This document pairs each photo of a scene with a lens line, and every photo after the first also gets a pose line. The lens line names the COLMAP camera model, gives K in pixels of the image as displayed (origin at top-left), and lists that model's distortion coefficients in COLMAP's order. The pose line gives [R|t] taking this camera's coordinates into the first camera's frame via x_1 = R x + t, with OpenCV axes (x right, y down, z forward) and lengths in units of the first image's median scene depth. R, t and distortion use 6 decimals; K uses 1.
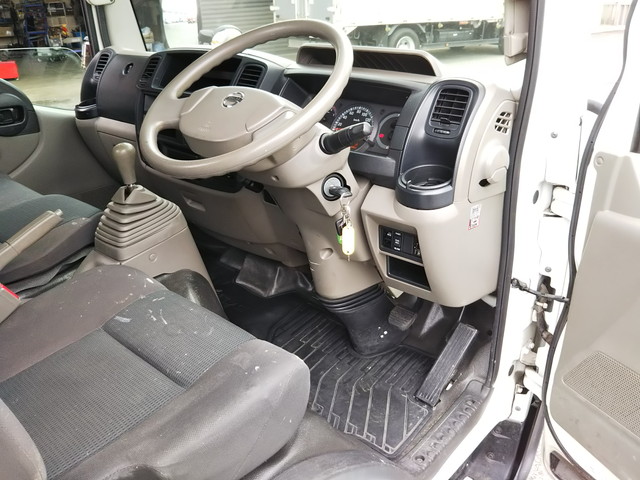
lens RADIAL K [[557.4, 0, 320.0], [0, 557.4, 240.0], [0, 0, 1]] dist [-0.043336, 0.005752]
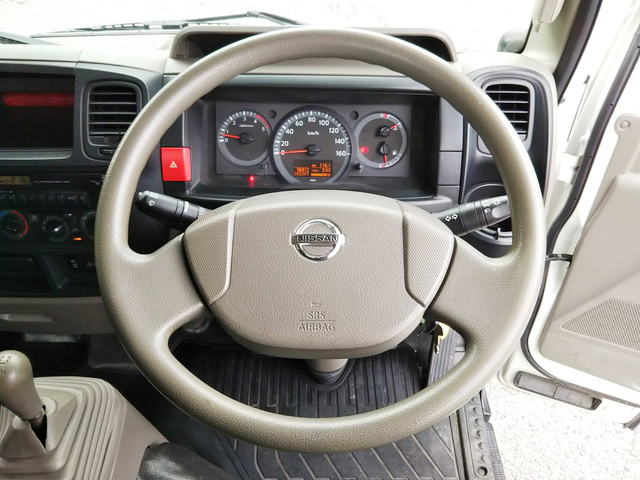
lens RADIAL K [[557.4, 0, 320.0], [0, 557.4, 240.0], [0, 0, 1]] dist [-0.043336, 0.005752]
pose [[0.752883, -0.411745, 0.513452, -0.324099], [0.256246, 0.901964, 0.347562, -0.331048], [-0.606222, -0.130104, 0.784582, 0.458028]]
